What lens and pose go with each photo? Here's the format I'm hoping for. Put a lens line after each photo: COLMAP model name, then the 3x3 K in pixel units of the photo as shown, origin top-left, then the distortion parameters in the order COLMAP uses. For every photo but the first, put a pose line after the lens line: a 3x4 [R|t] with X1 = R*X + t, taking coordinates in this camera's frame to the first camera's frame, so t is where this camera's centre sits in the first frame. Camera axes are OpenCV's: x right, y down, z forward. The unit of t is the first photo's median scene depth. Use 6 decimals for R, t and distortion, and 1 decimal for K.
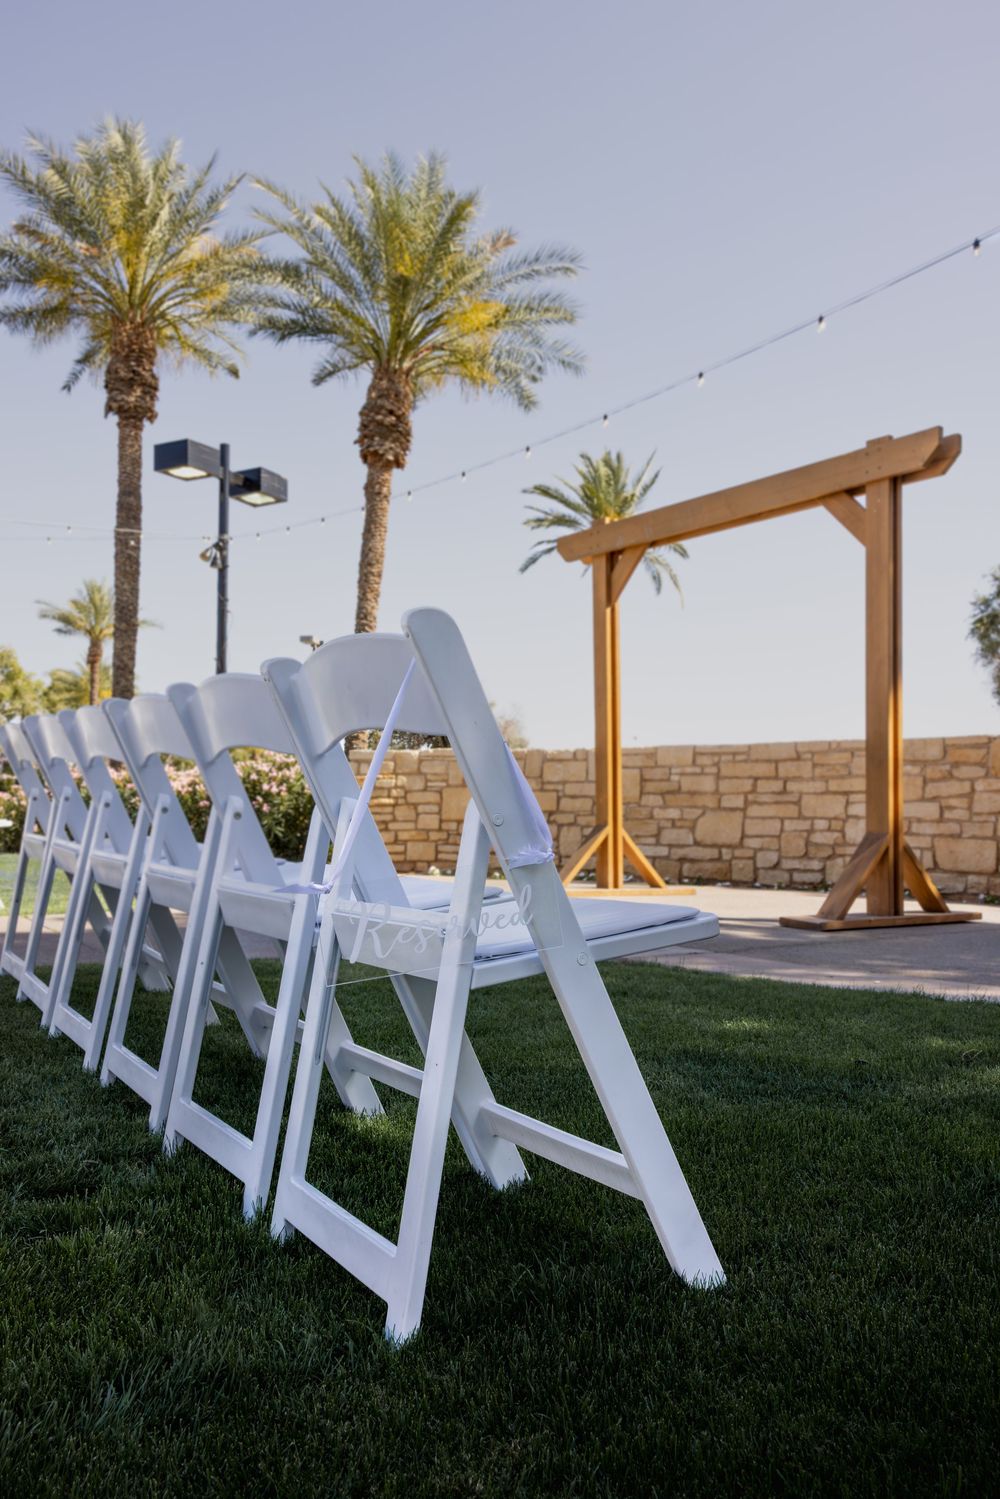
lens RADIAL K [[1182.6, 0, 494.5], [0, 1182.6, 751.8], [0, 0, 1]] dist [0.014185, 0.001449]
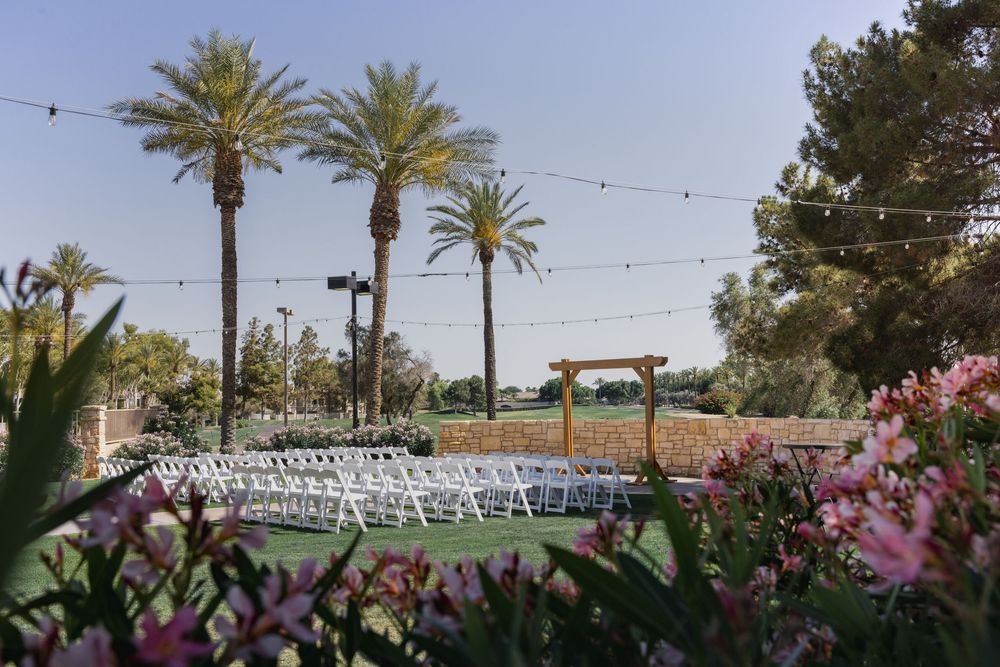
lens RADIAL K [[1126.8, 0, 500.0], [0, 1126.8, 333.5], [0, 0, 1]] dist [0.022987, 0.004356]
pose [[0.986521, -0.015531, 0.162898, -0.254387], [0.016990, 0.999827, -0.007562, -0.109788], [-0.162752, 0.010227, 0.986614, -0.864786]]
